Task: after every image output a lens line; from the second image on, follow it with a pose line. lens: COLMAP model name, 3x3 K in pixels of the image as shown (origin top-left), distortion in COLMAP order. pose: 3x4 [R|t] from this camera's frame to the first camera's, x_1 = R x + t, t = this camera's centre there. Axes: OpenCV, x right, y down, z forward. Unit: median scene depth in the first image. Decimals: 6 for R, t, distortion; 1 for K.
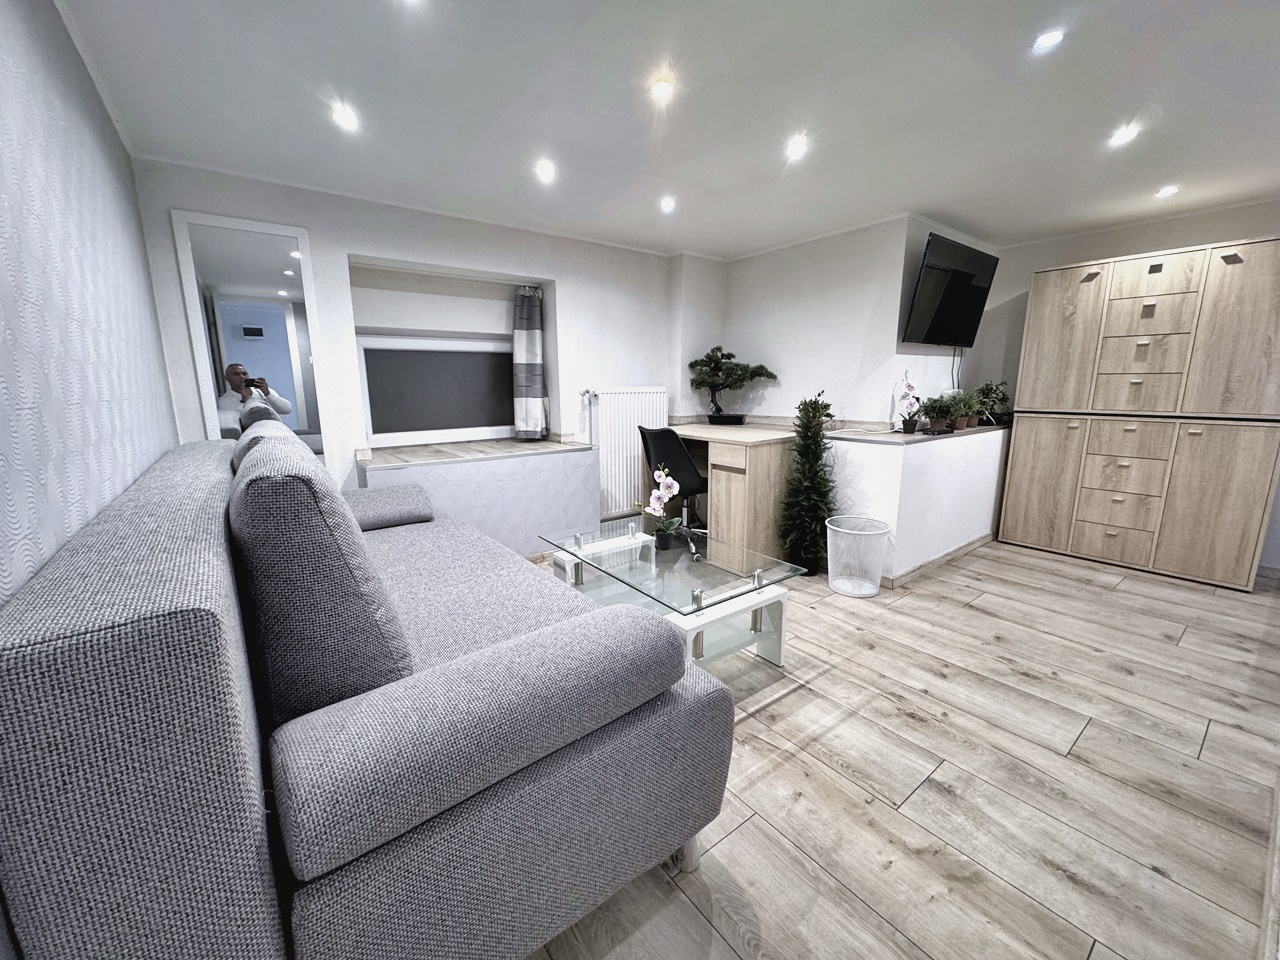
lens RADIAL K [[512.3, 0, 642.6], [0, 512.3, 476.0], [0, 0, 1]] dist [-0.001487, 0.000546]
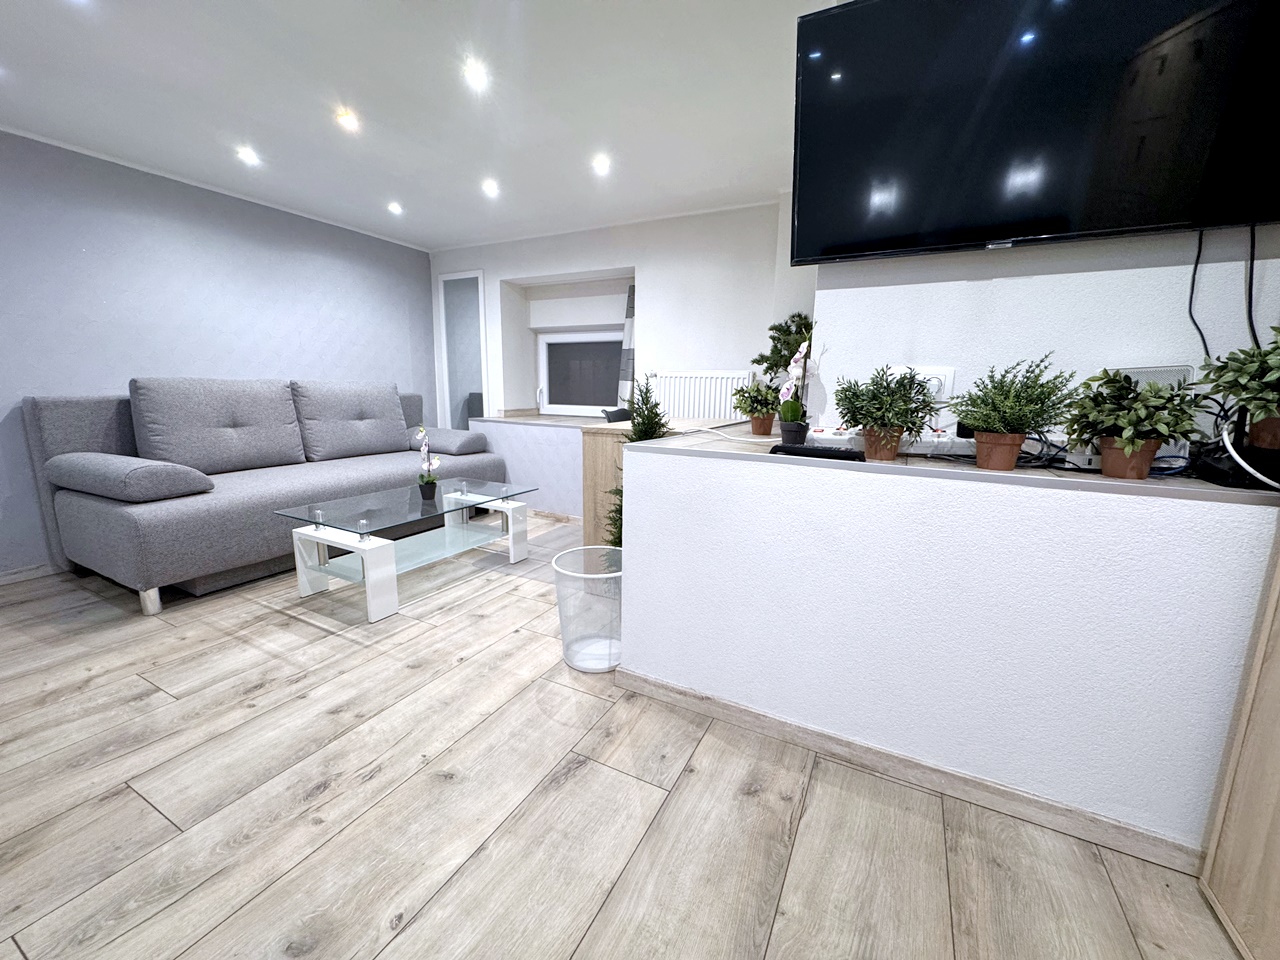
lens RADIAL K [[512.3, 0, 636.7], [0, 512.3, 481.7], [0, 0, 1]] dist [-0.001487, 0.000546]
pose [[0.416228, 0.181011, -0.891061, 1.089727], [-0.187131, 0.976059, 0.110866, -0.096457], [0.889796, 0.120599, 0.440135, 0.790403]]
